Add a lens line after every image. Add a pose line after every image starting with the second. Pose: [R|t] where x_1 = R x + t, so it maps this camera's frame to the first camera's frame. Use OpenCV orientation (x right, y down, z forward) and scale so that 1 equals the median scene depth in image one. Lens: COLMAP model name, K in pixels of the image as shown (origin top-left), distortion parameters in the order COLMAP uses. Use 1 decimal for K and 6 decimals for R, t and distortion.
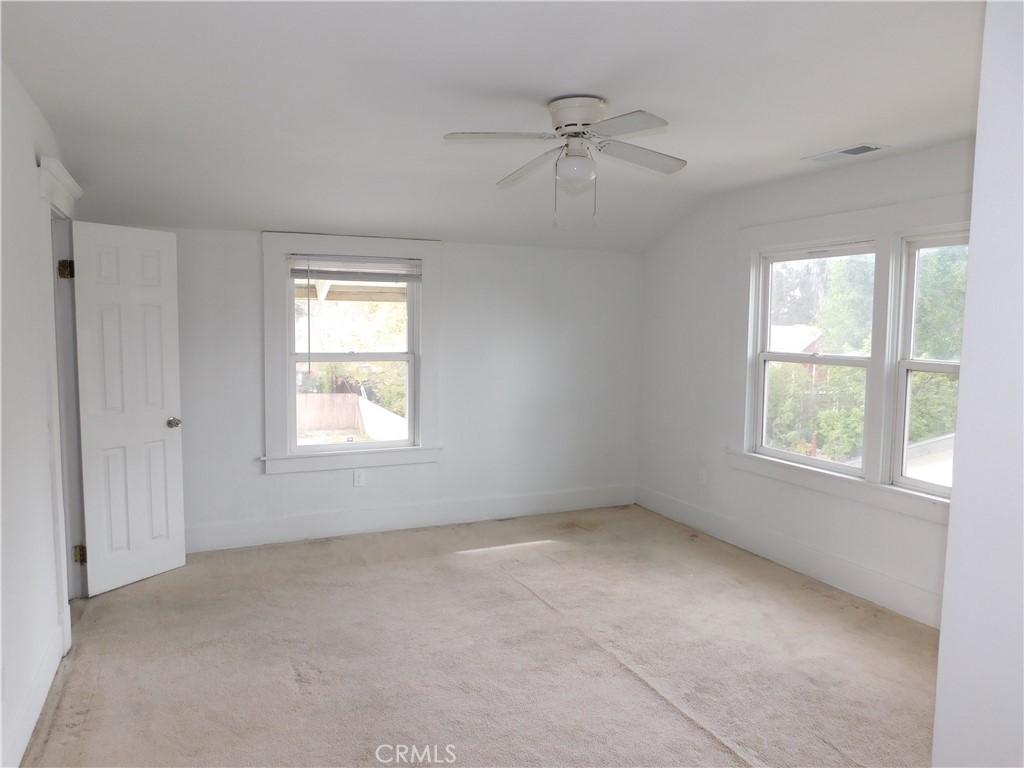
lens RADIAL K [[714.2, 0, 508.9], [0, 714.2, 382.8], [0, 0, 1]] dist [-0.063171, 0.058987]
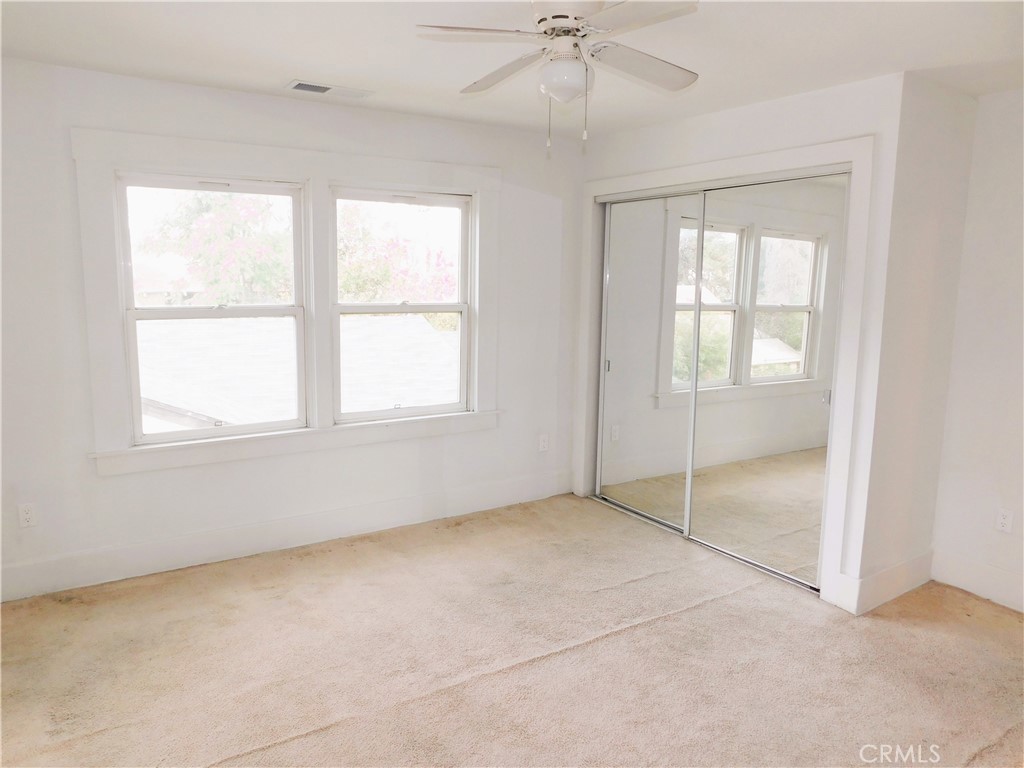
lens RADIAL K [[714.2, 0, 509.2], [0, 714.2, 382.1], [0, 0, 1]] dist [-0.063171, 0.058987]
pose [[-0.146348, -0.167698, 0.974915, -0.515915], [0.066817, 0.981600, 0.178878, -0.091500], [-0.986974, 0.091319, -0.132450, 0.859688]]
